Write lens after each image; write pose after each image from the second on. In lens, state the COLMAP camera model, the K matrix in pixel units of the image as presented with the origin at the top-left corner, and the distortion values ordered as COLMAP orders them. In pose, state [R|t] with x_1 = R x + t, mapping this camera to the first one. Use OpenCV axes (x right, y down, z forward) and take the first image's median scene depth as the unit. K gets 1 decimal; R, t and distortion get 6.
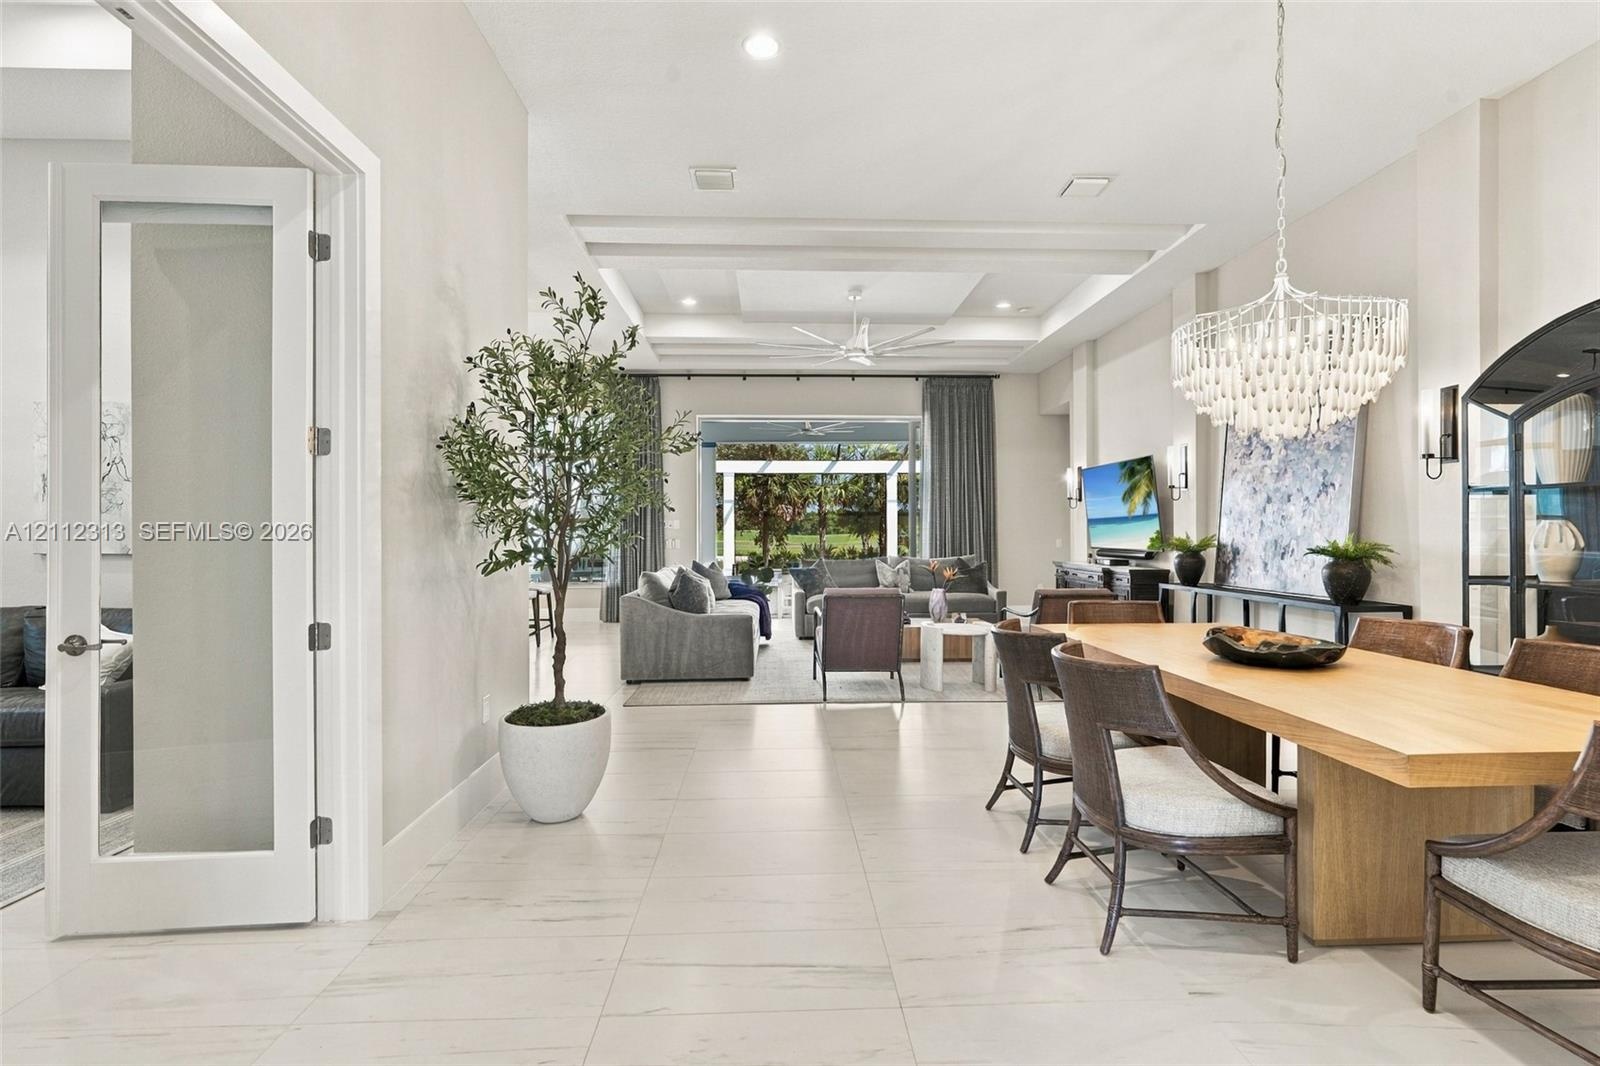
lens RADIAL K [[735.6, 0, 806.8], [0, 735.6, 531.2], [0, 0, 1]] dist [0.002399, 0.001187]
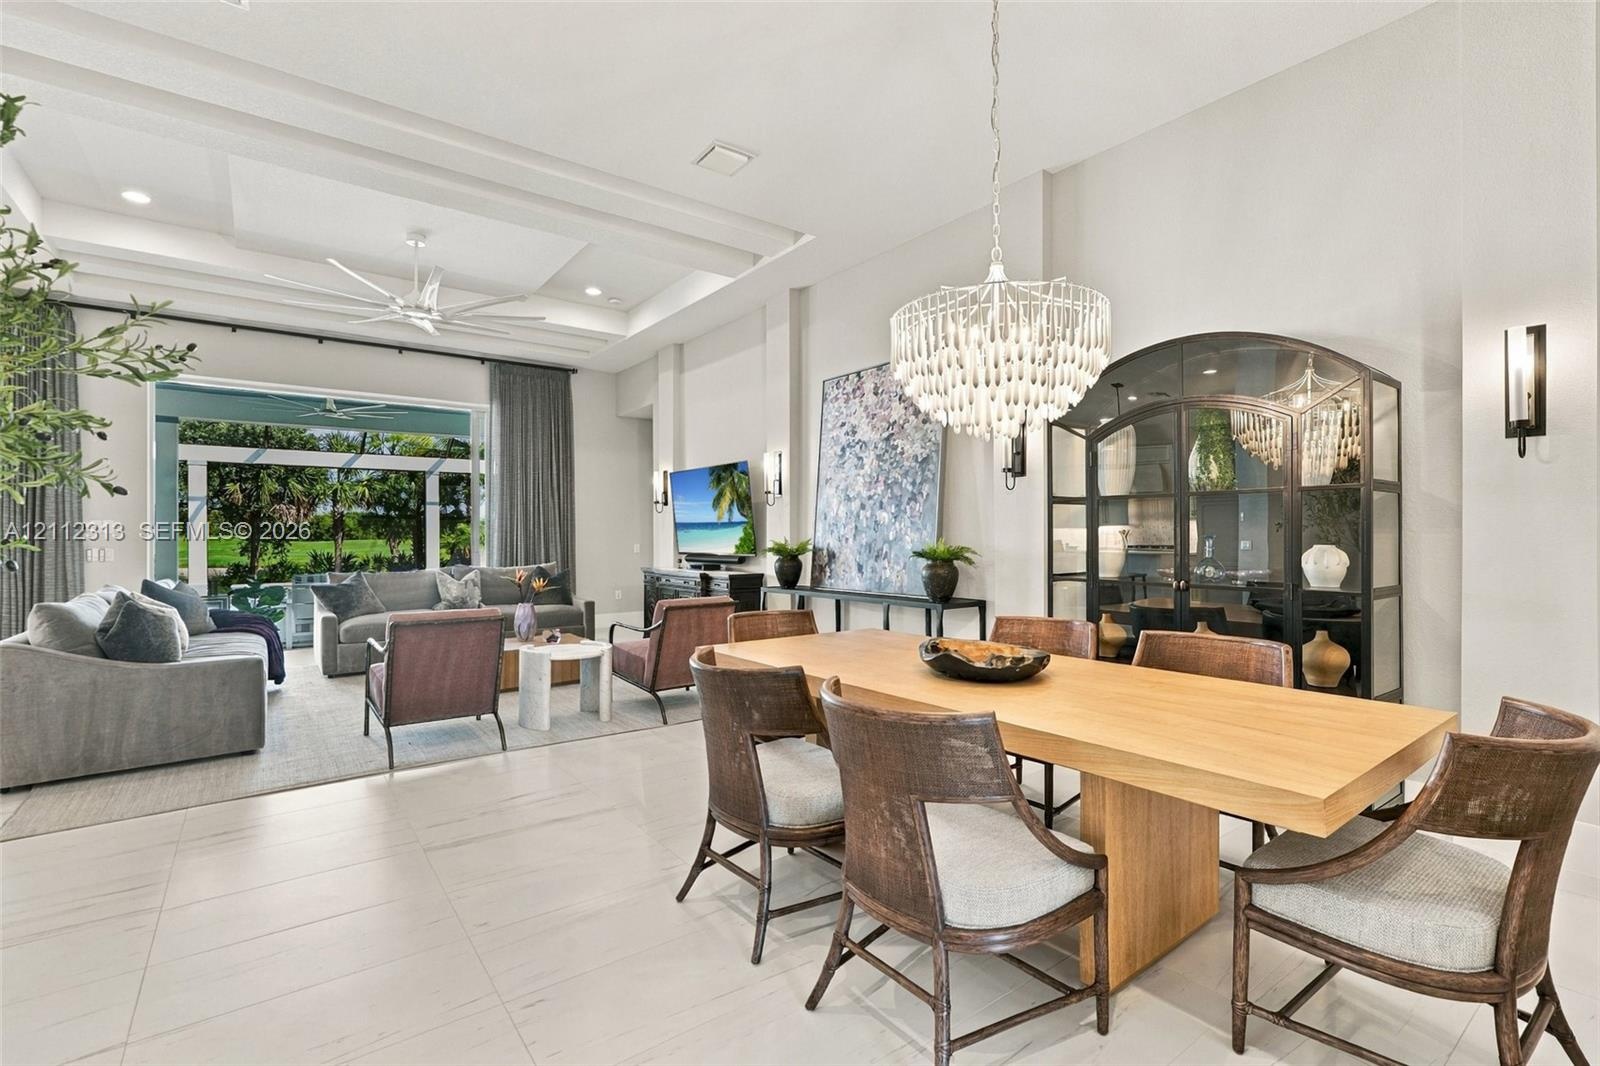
lens RADIAL K [[735.6, 0, 806.8], [0, 735.6, 531.2], [0, 0, 1]] dist [0.002399, 0.001187]
pose [[0.832788, 0.003850, 0.553578, -0.027630], [0.000195, 0.999974, -0.007248, 0.000967], [-0.553591, 0.006144, 0.832766, 0.122368]]
